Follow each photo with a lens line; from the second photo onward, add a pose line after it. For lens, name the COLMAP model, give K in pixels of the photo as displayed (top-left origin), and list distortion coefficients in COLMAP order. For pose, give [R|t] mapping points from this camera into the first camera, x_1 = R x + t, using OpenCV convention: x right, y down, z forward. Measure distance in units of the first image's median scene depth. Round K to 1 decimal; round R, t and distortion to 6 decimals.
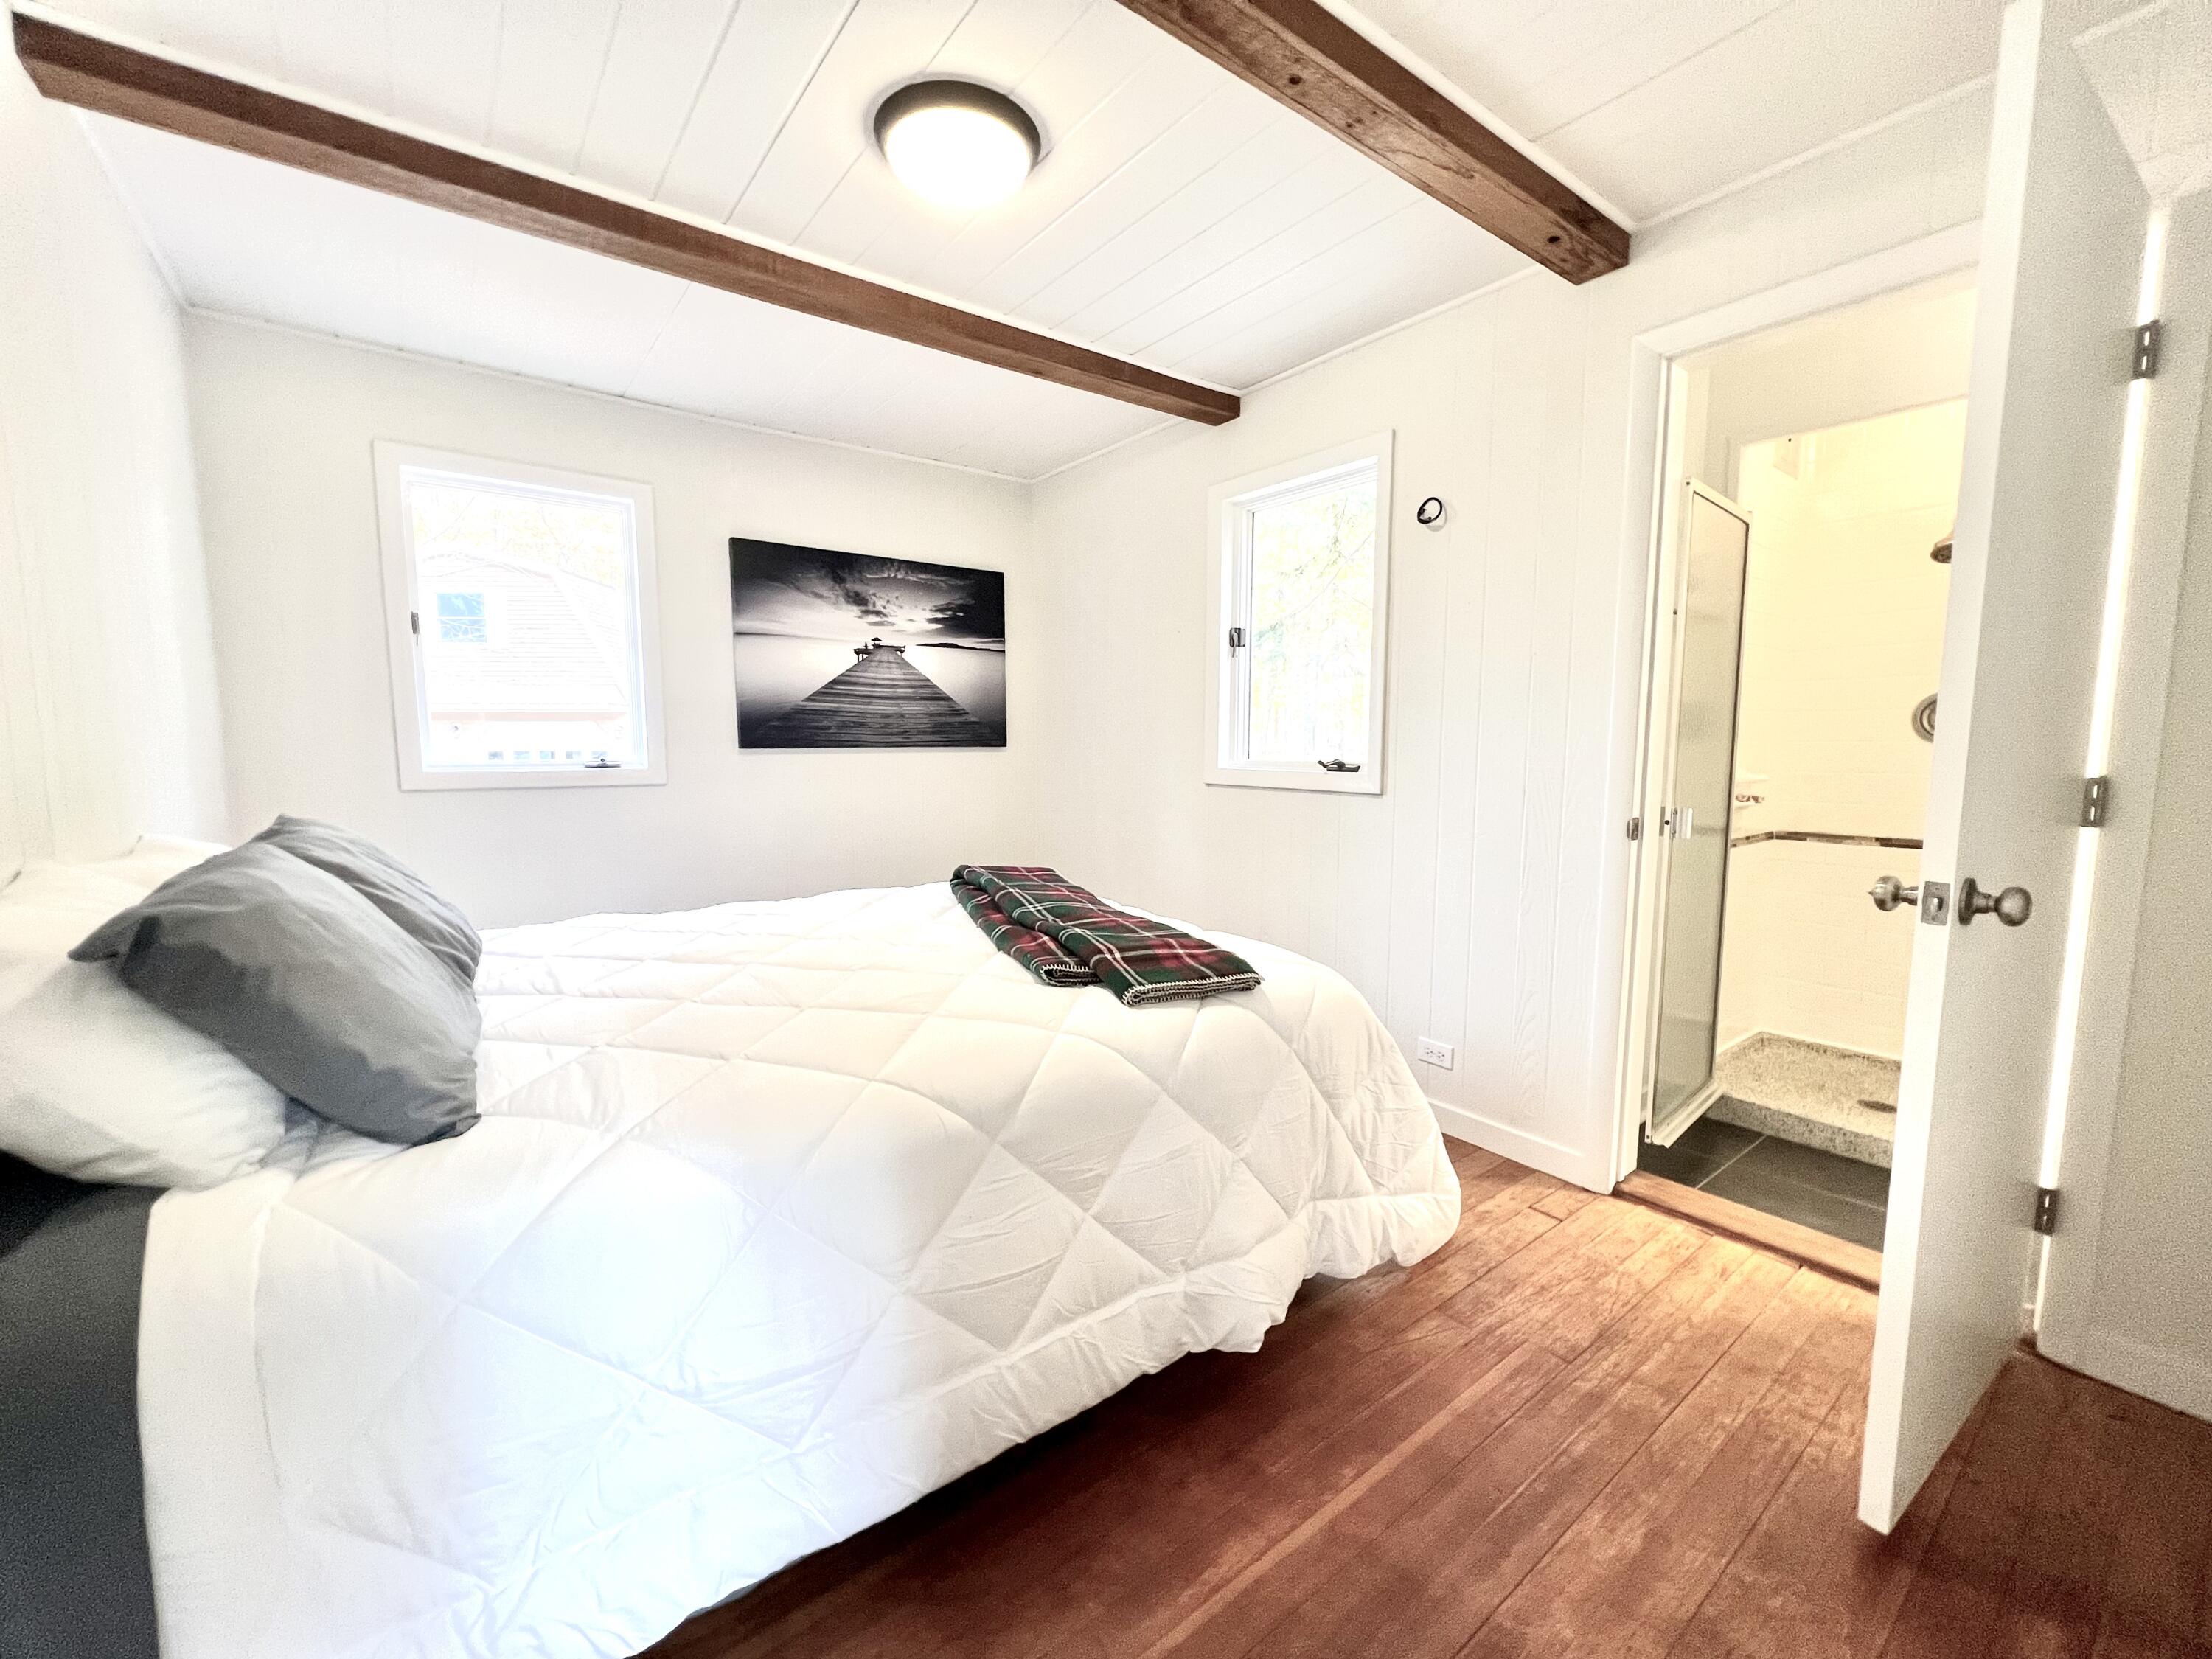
lens RADIAL K [[887.3, 0, 1102.1], [0, 887.3, 831.7], [0, 0, 1]] dist [-0.001143, -0.000948]
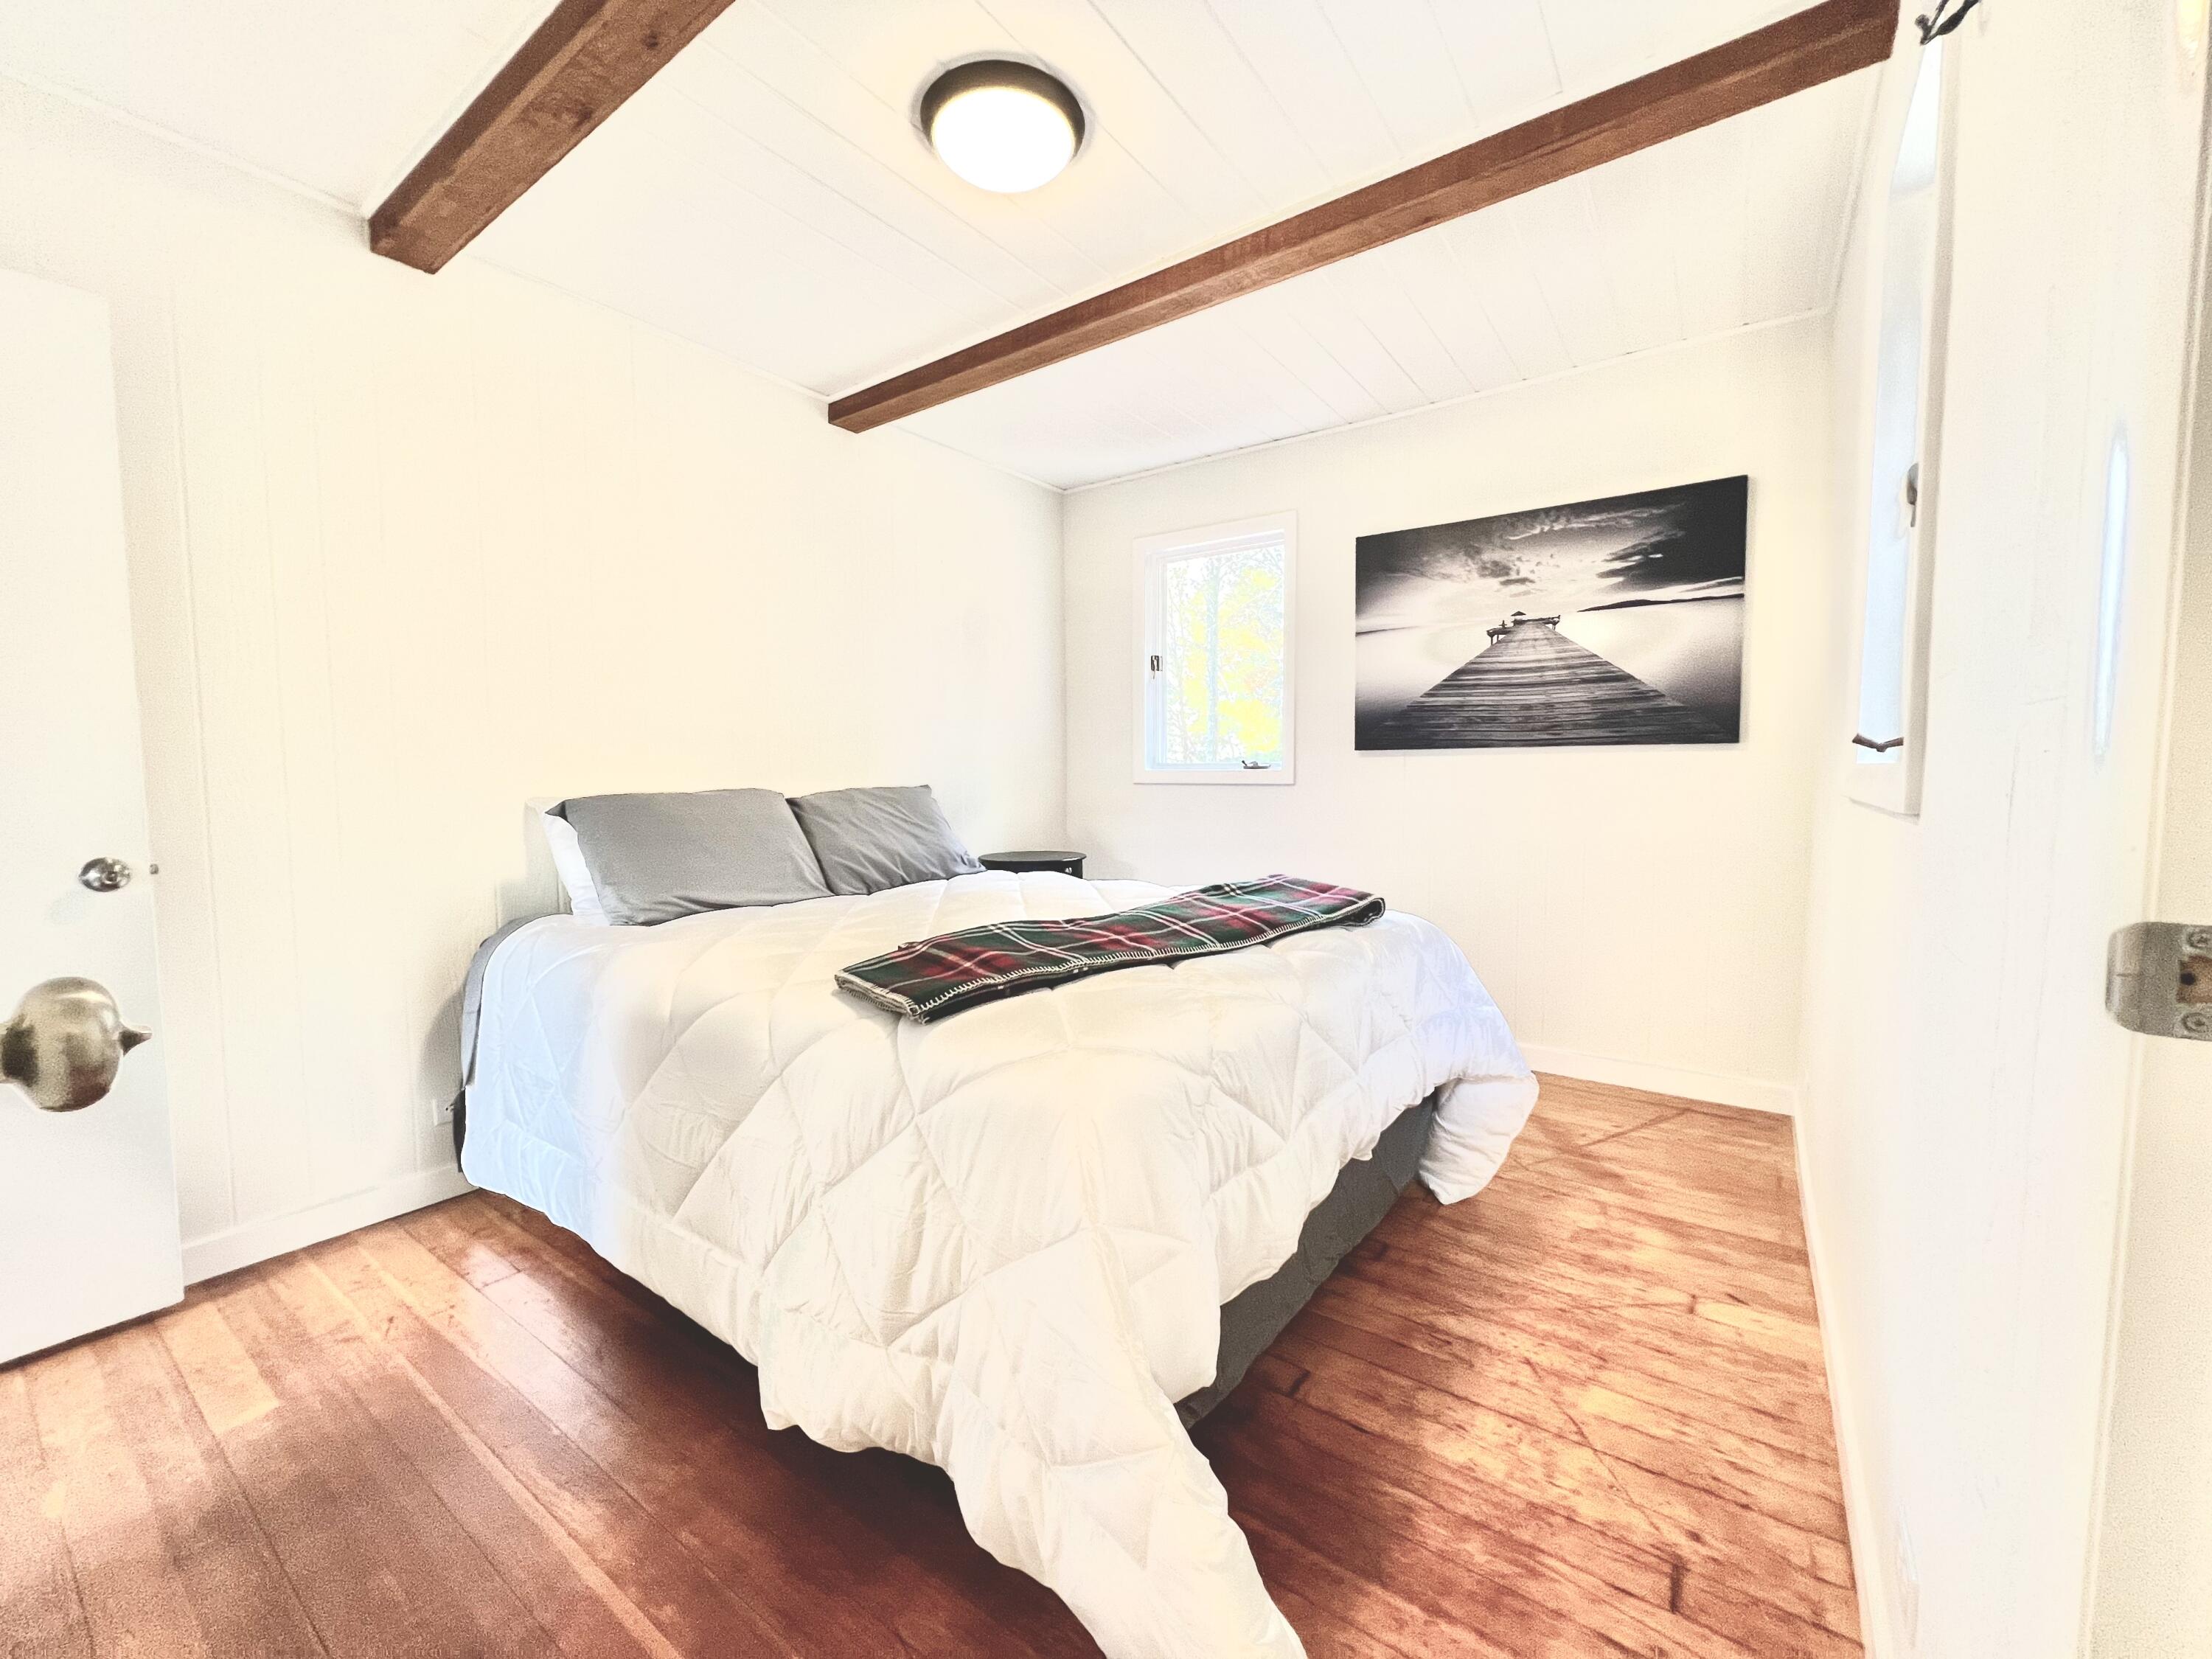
lens RADIAL K [[887.3, 0, 1103.0], [0, 887.3, 833.1], [0, 0, 1]] dist [-0.001143, -0.000948]
pose [[0.297200, 0.063800, -0.952681, 0.416144], [-0.092302, 0.995012, 0.037840, -0.012908], [0.950343, 0.076689, 0.301607, 0.407918]]
